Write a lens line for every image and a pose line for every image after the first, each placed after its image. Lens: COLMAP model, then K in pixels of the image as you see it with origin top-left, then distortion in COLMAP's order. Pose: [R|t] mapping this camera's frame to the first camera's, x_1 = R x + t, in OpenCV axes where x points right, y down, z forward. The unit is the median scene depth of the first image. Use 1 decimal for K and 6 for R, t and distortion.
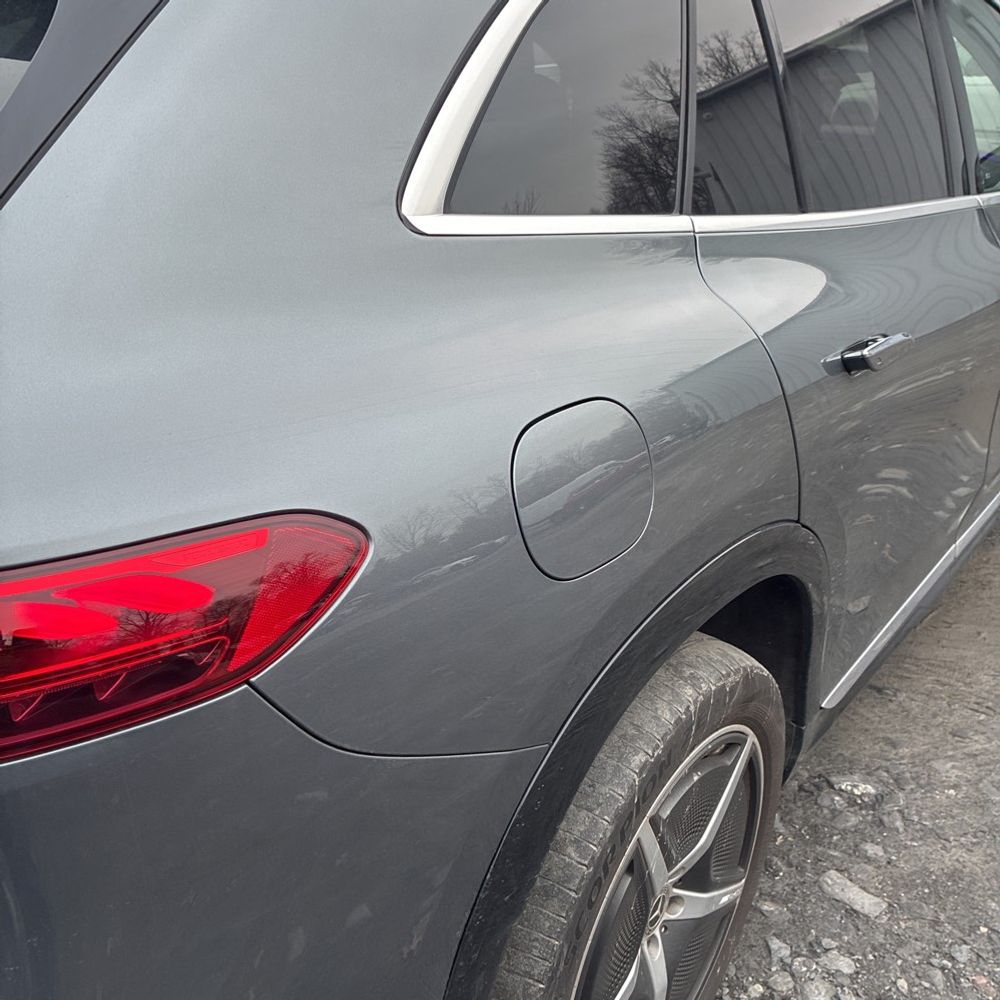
lens RADIAL K [[1004.6, 0, 479.1], [0, 1004.6, 497.5], [0, 0, 1]] dist [0.036379, -0.007160]
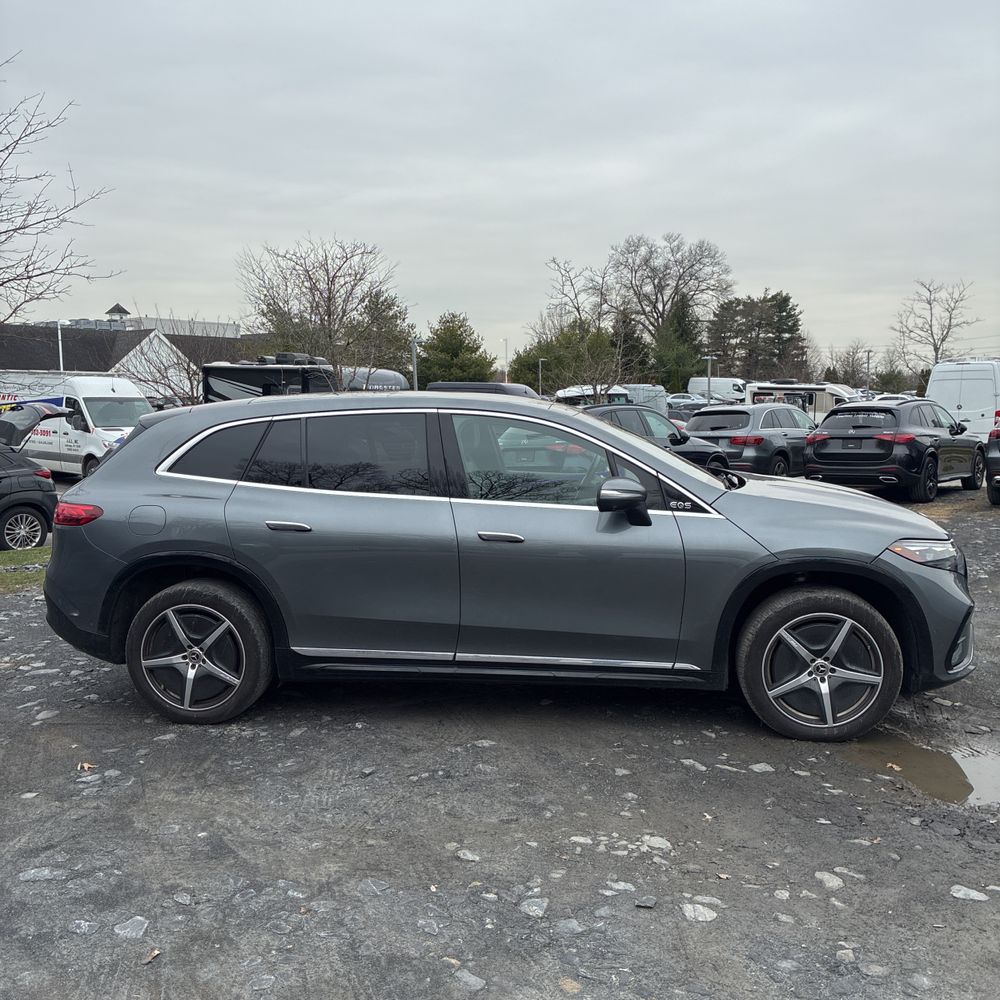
lens RADIAL K [[1011.1, 0, 511.6], [0, 1011.1, 496.1], [0, 0, 1]] dist [0.014894, 0.000025]
pose [[0.546189, 0.084270, -0.833412, 3.611562], [-0.328112, 0.936948, -0.120294, -0.074856], [0.770727, 0.339156, 0.539401, -0.295528]]
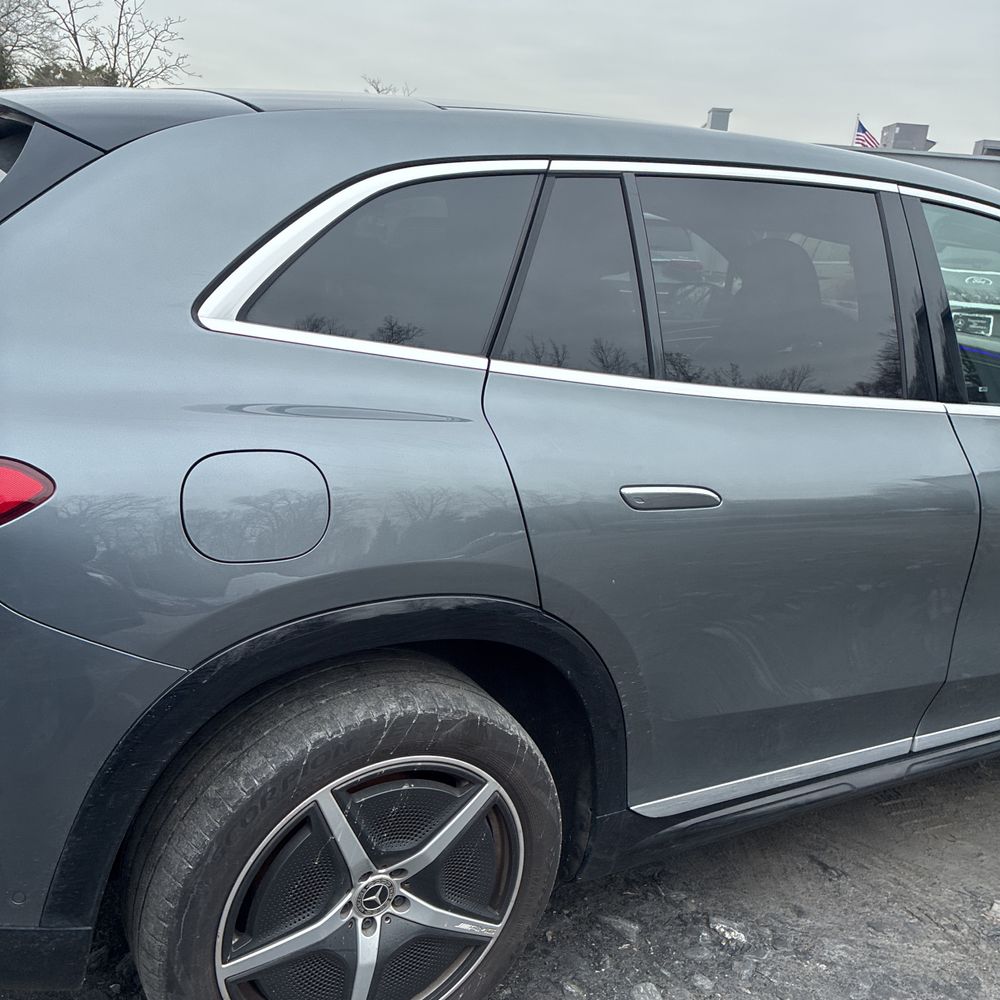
lens RADIAL K [[1002.3, 0, 473.1], [0, 1002.3, 511.2], [0, 0, 1]] dist [0.026754, -0.007184]
pose [[0.923374, 0.185556, -0.336080, 0.568066], [-0.230376, 0.968110, -0.098443, 0.043931], [0.307095, 0.168324, 0.936675, -0.177478]]
